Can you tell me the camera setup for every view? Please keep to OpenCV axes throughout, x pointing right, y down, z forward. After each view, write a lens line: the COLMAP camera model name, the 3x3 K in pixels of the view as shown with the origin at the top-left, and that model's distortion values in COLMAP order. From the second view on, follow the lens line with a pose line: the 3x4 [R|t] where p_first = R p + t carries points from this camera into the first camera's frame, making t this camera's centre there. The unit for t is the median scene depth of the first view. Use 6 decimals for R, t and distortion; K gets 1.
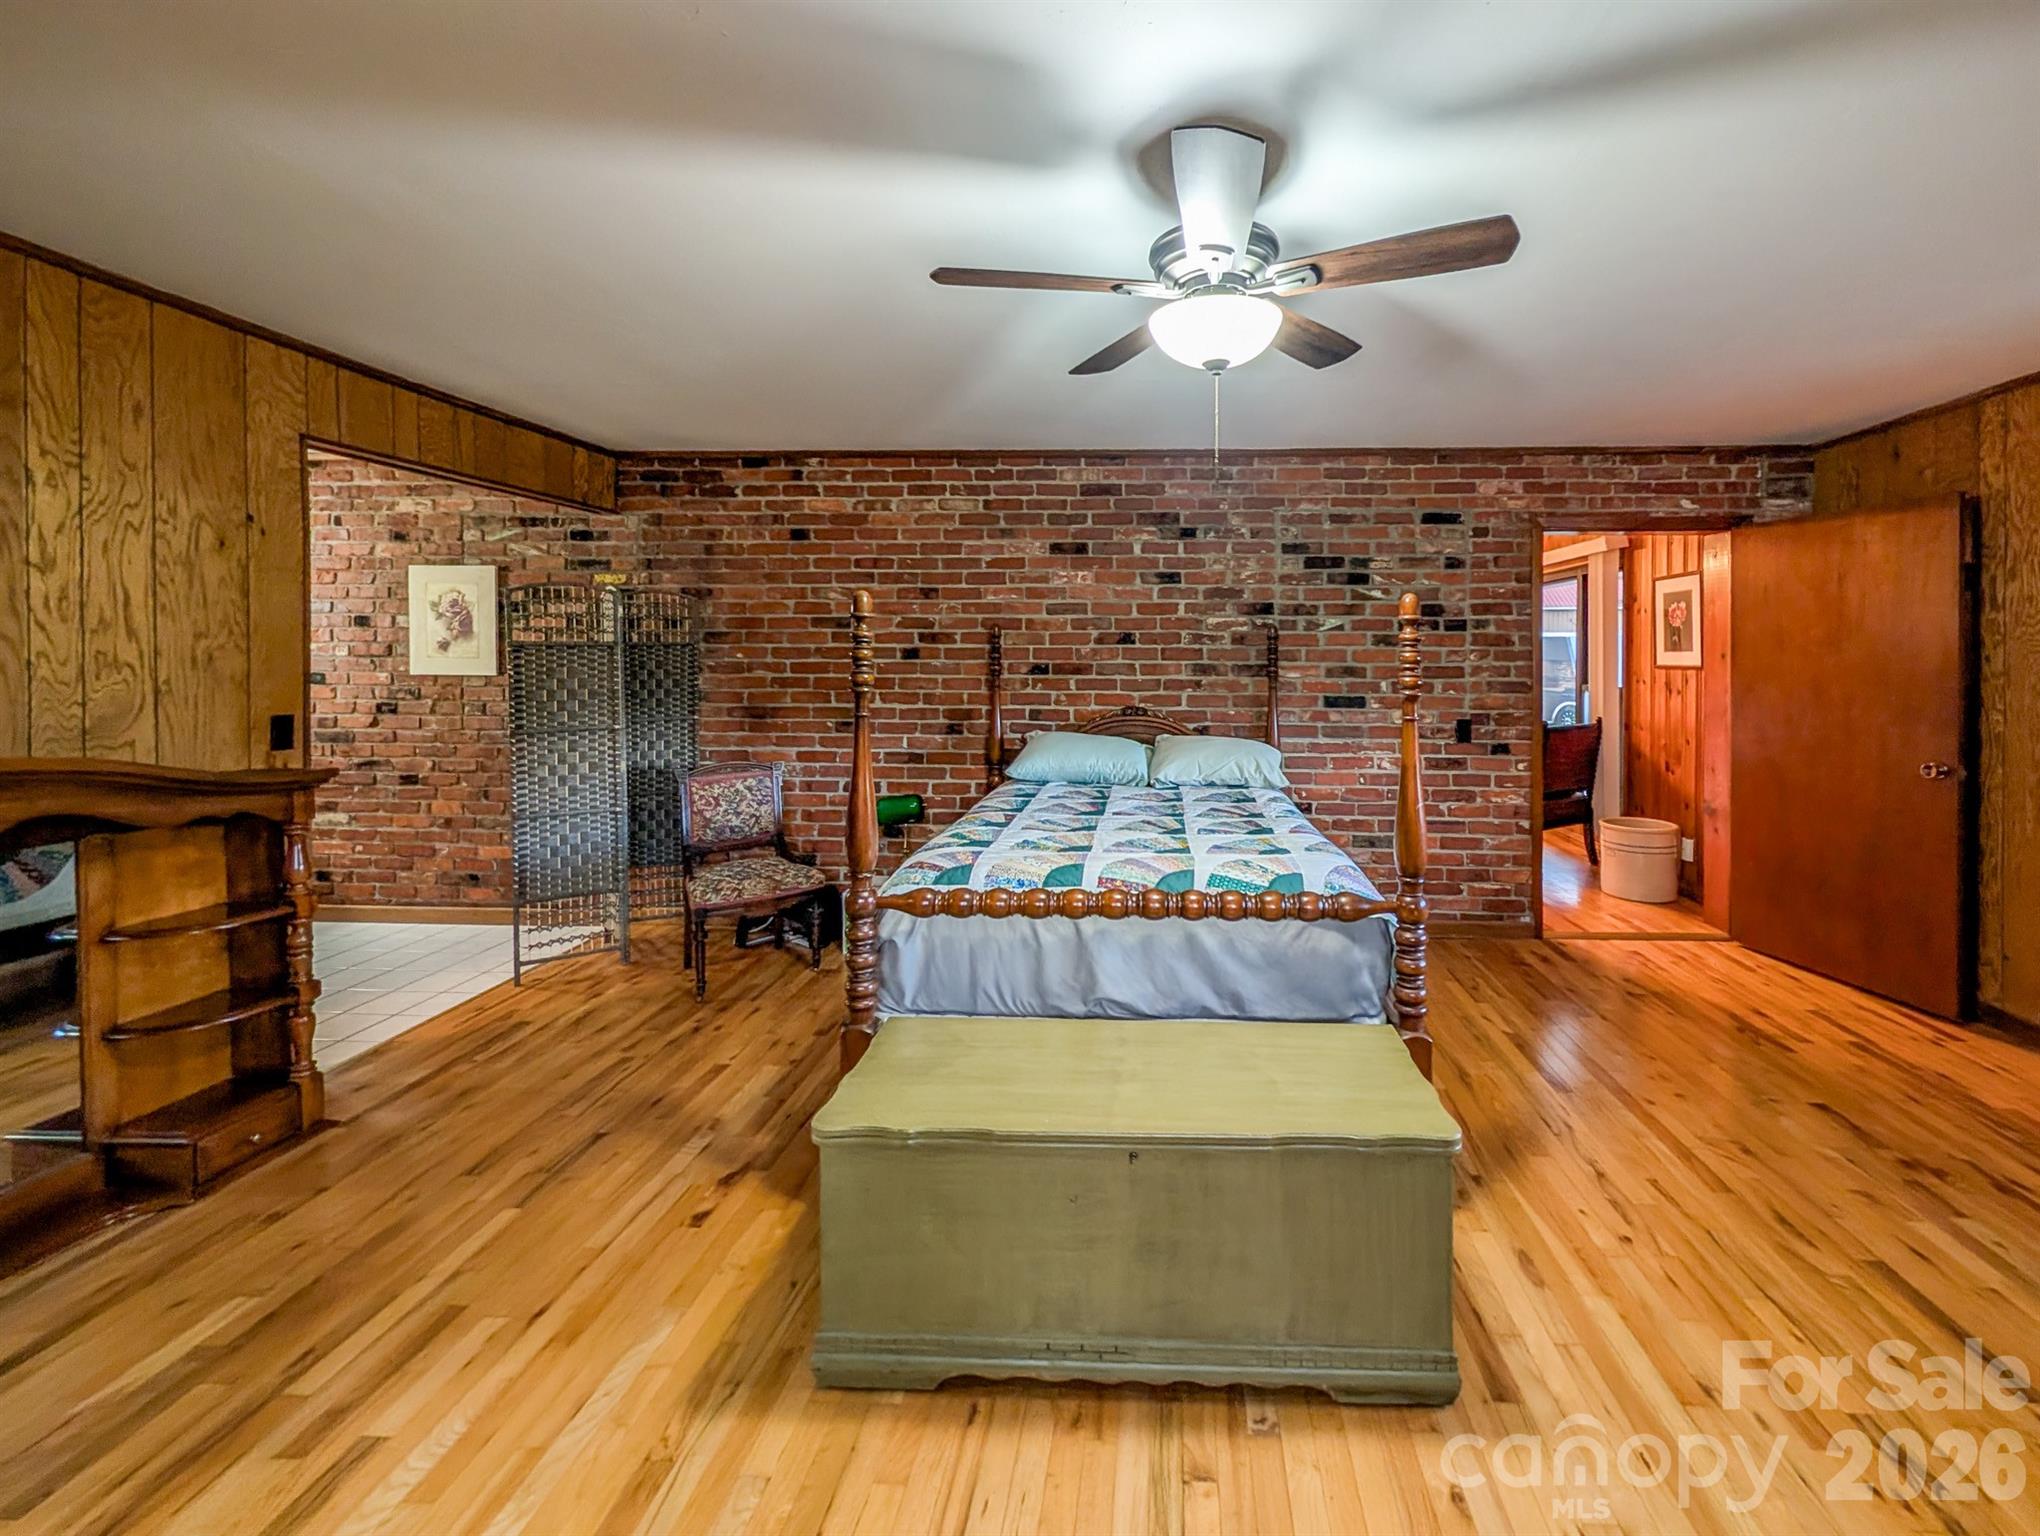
lens RADIAL K [[817.3, 0, 1137.0], [0, 817.3, 663.4], [0, 0, 1]] dist [0.000323, 0.000258]
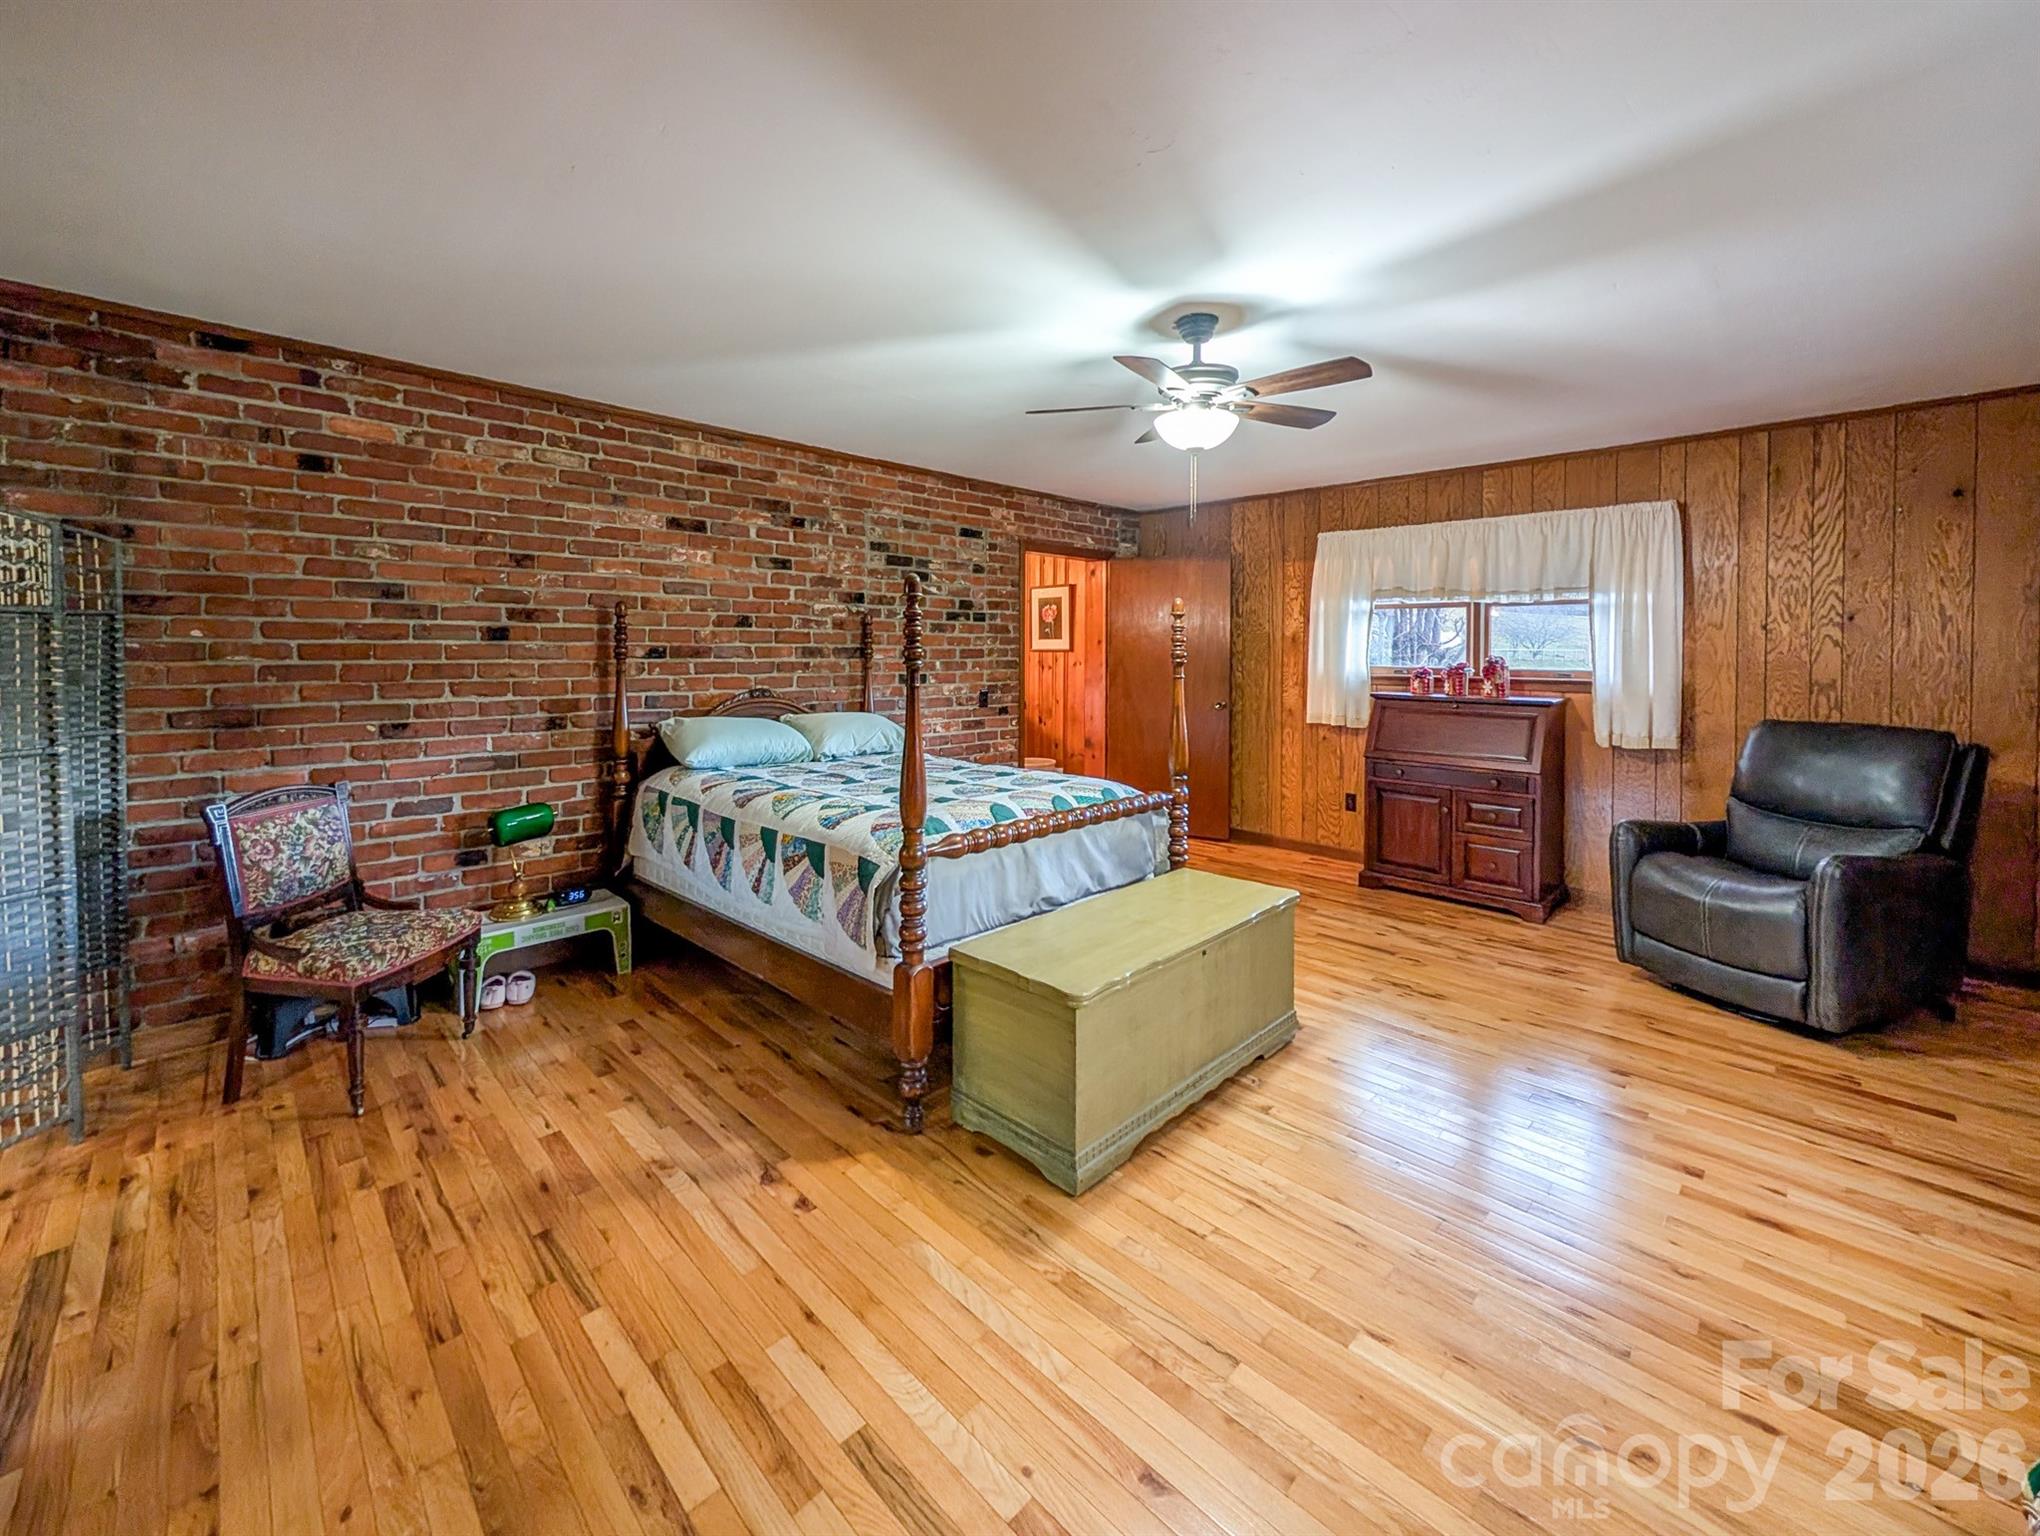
lens RADIAL K [[820.0, 0, 1014.7], [0, 820.0, 664.6], [0, 0, 1]] dist [0.001790, 0.000050]
pose [[0.682425, -0.014687, 0.730808, -0.521800], [0.004566, 0.999864, 0.015830, 0.007994], [-0.730941, -0.007466, 0.682400, 0.071848]]
